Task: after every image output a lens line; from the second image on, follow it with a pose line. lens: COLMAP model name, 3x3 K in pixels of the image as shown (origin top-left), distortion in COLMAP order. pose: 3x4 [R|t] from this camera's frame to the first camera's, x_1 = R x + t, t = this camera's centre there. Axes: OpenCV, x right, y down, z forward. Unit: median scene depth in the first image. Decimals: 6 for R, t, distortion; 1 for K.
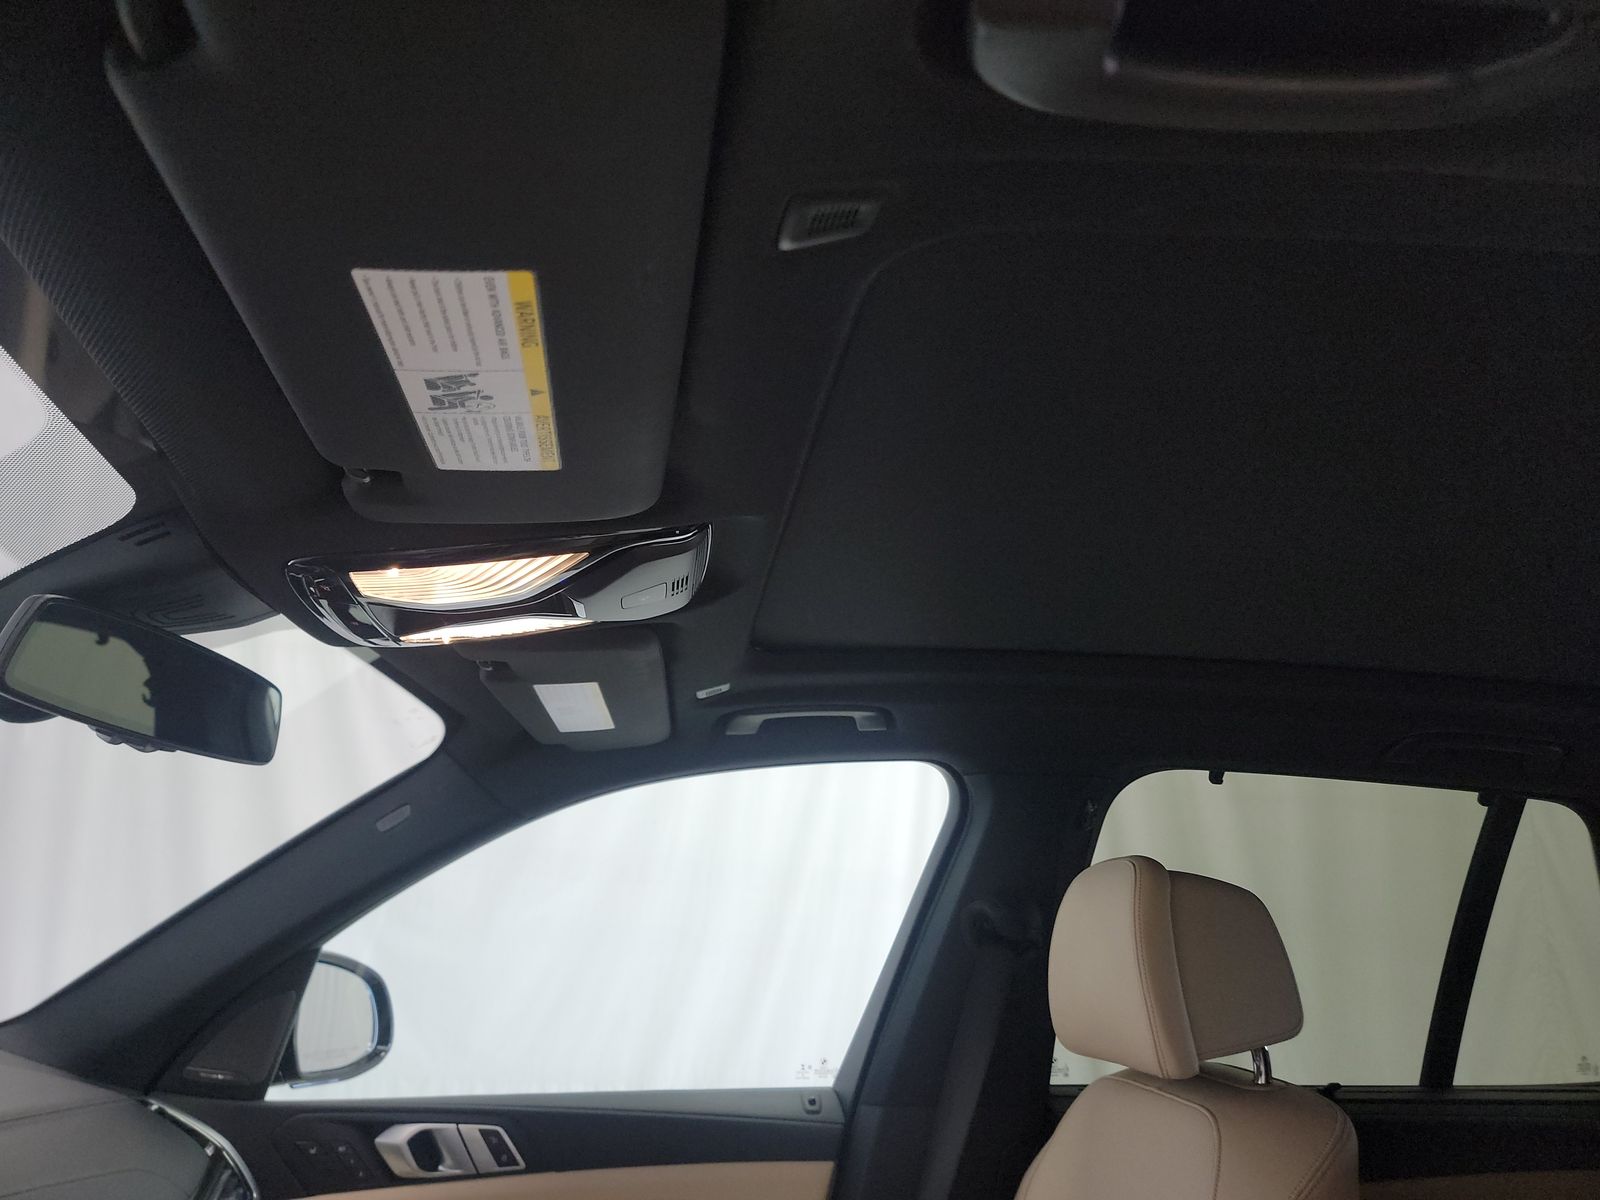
lens RADIAL K [[1115.2, 0, 799.4], [0, 1115.2, 585.3], [0, 0, 1]] dist [0.053730, -0.045786]
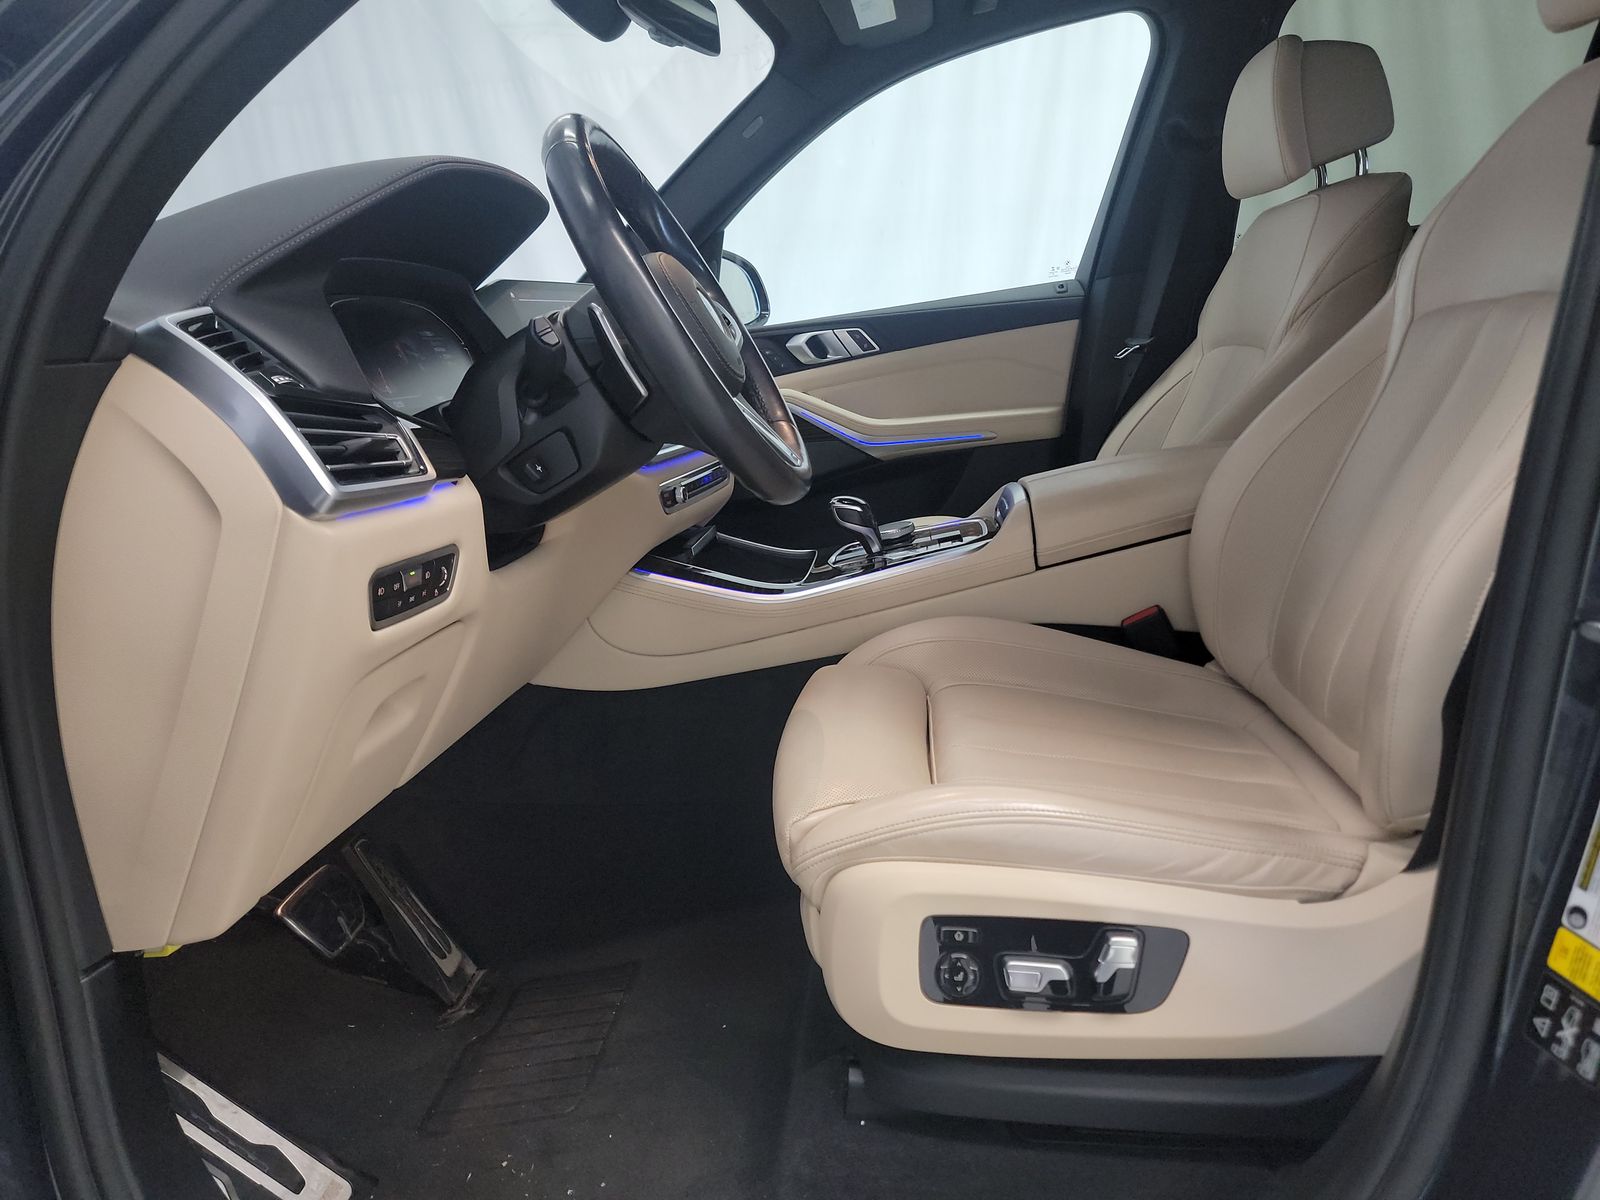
lens RADIAL K [[1110.2, 0, 822.1], [0, 1110.2, 595.0], [0, 0, 1]] dist [0.053822, -0.002919]
pose [[0.970518, -0.097696, -0.220340, -0.009790], [0.195682, 0.853102, 0.483658, 0.036114], [0.140721, -0.512516, 0.847069, -0.515634]]
